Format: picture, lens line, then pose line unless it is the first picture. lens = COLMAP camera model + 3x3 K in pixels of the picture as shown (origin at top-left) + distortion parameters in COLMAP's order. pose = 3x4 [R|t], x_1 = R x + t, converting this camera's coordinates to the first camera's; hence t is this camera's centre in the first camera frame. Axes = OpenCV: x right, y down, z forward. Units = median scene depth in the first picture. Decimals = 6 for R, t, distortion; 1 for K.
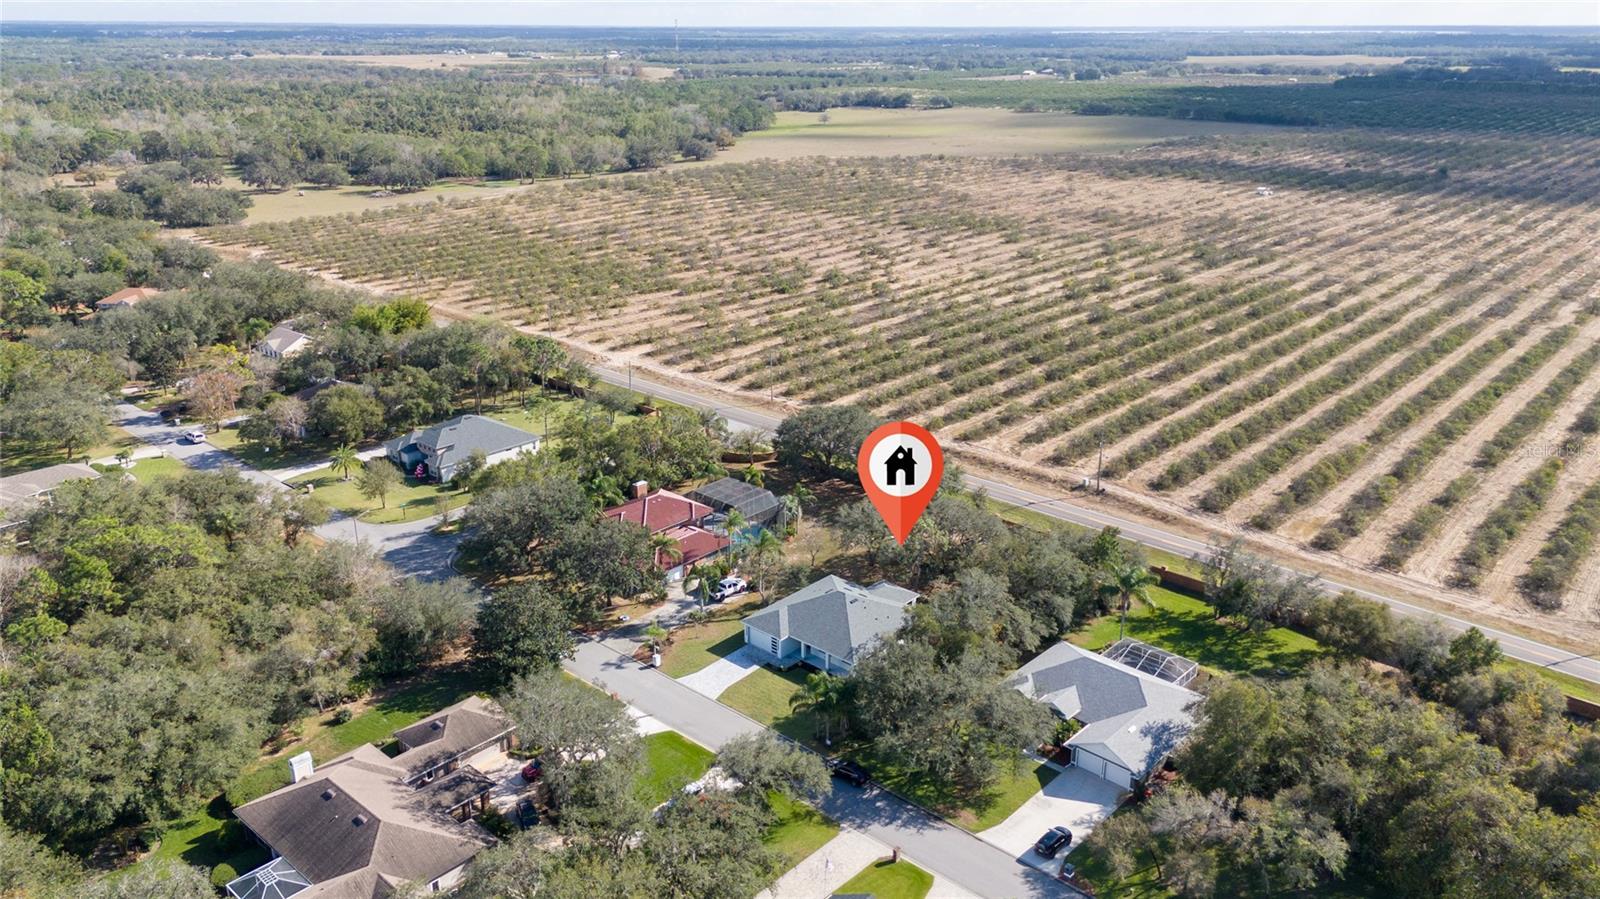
lens RADIAL K [[1171.0, 0, 806.0], [0, 1171.0, 461.5], [0, 0, 1]] dist [0.069665, -0.066979]
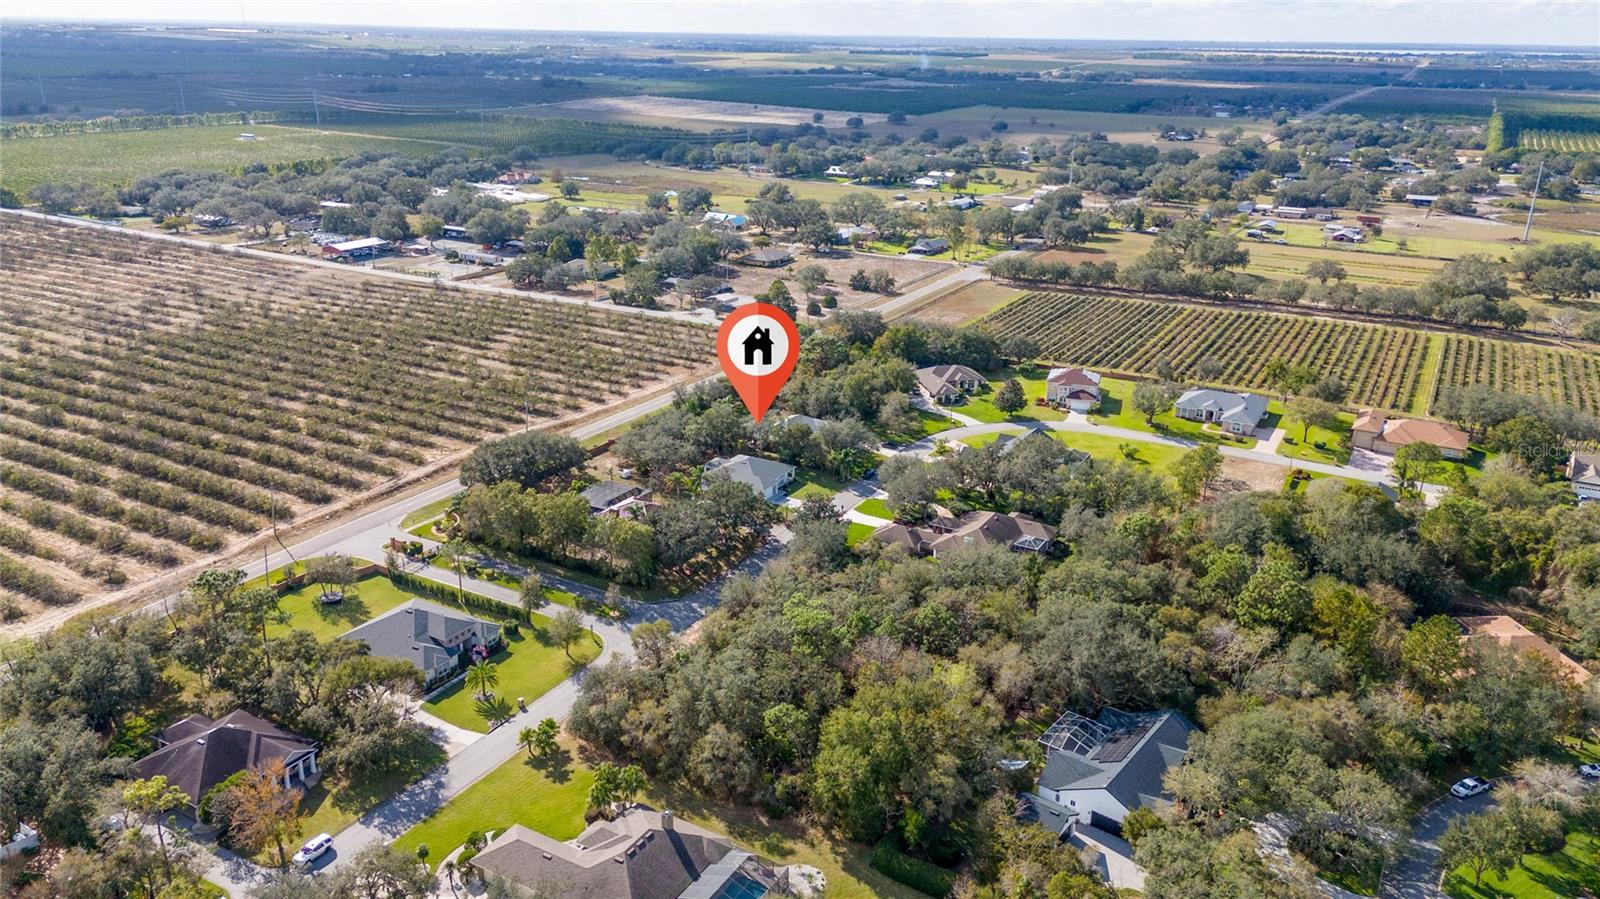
lens RADIAL K [[1171.0, 0, 803.7], [0, 1171.0, 463.4], [0, 0, 1]] dist [0.069665, -0.066979]
pose [[-0.212008, -0.342648, 0.915229, -1.266274], [0.325875, 0.858130, 0.396759, -0.439433], [-0.921335, 0.382367, -0.070270, 0.792432]]
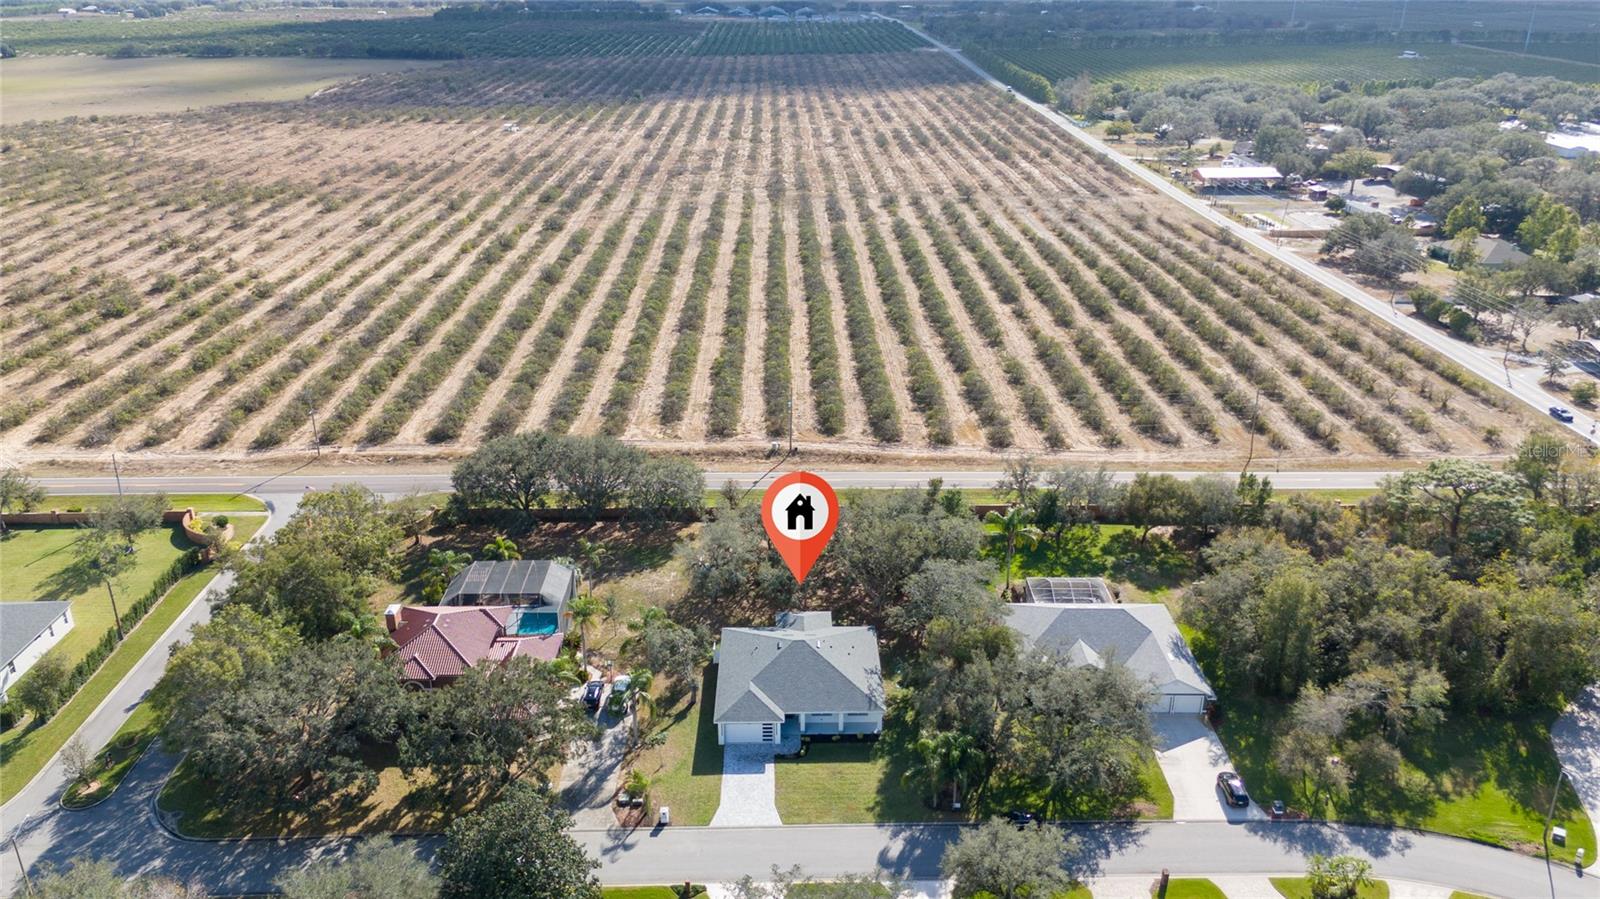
lens RADIAL K [[1171.0, 0, 801.4], [0, 1171.0, 446.3], [0, 0, 1]] dist [0.069665, -0.066979]
pose [[0.735834, -0.262883, 0.624052, -0.346891], [0.238957, 0.963088, 0.123943, -0.096675], [-0.633599, 0.057921, 0.771490, 0.252741]]
